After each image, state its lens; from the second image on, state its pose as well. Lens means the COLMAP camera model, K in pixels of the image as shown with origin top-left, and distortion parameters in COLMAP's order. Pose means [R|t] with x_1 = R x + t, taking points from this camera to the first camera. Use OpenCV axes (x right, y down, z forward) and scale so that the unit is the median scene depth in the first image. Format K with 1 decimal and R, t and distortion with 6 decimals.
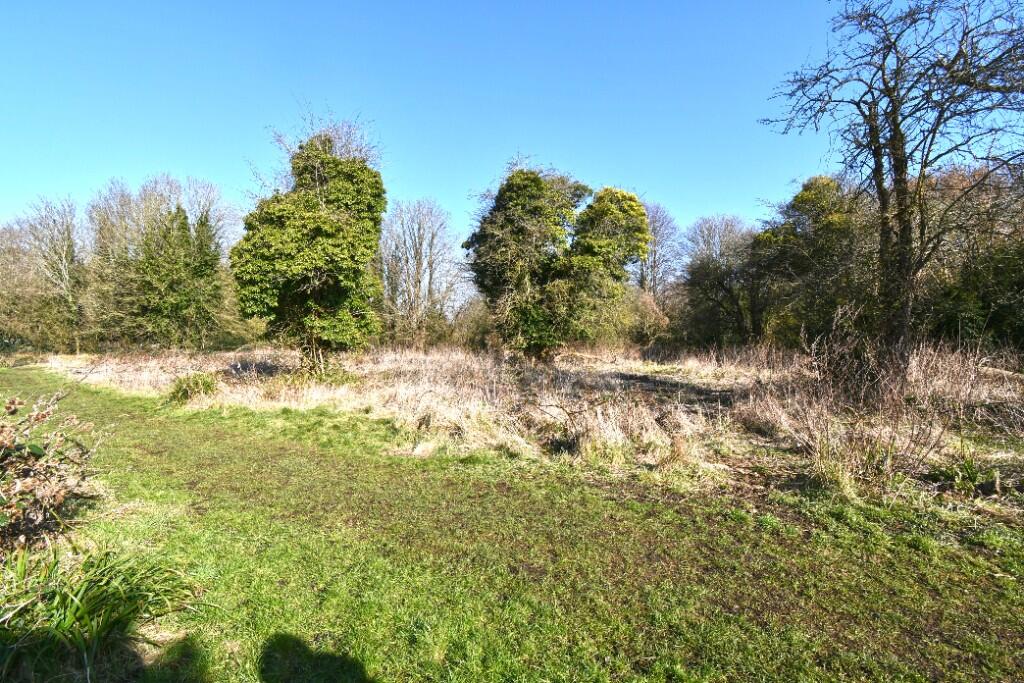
lens RADIAL K [[454.7, 0, 512.0], [0, 454.7, 341.5], [0, 0, 1]] dist [0.008665, -0.004829]
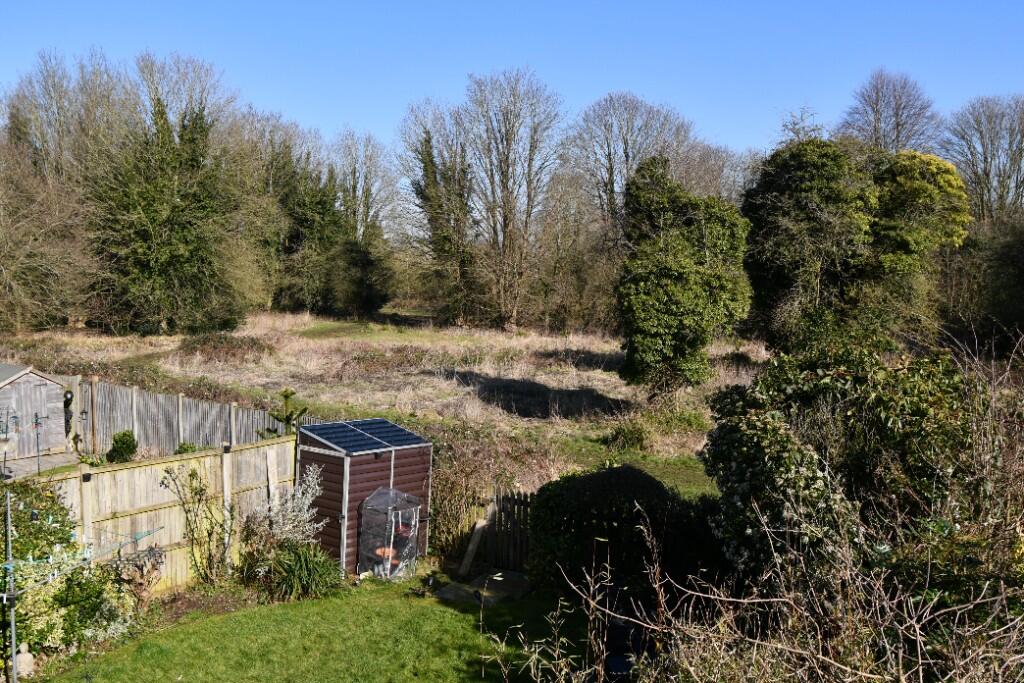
lens RADIAL K [[862.5, 0, 512.0], [0, 862.5, 341.5], [0, 0, 1]] dist [0.007706, 0.005540]
pose [[0.999242, 0.000134, -0.038934, -0.928636], [0.003528, 0.995568, 0.093982, -0.353398], [0.038774, -0.094048, 0.994812, -1.159480]]
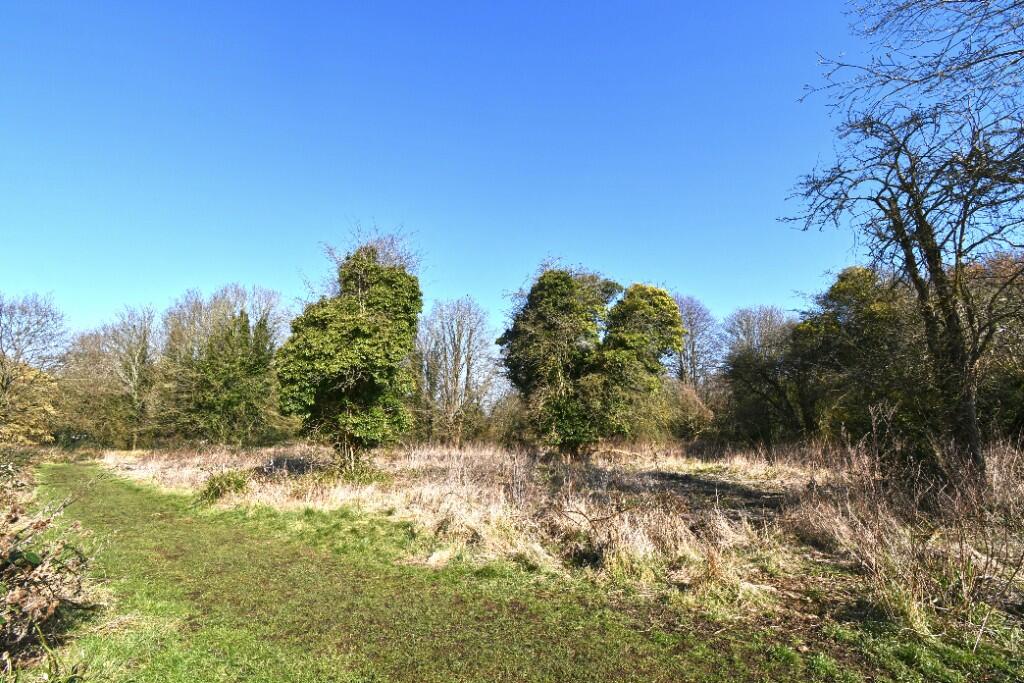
lens RADIAL K [[454.7, 0, 512.0], [0, 454.7, 341.5], [0, 0, 1]] dist [0.008665, -0.004829]
pose [[0.996369, -0.018542, -0.083102, 0.024976], [0.001285, 0.979162, -0.203075, -0.006310], [0.085136, 0.202231, 0.975630, 0.002324]]
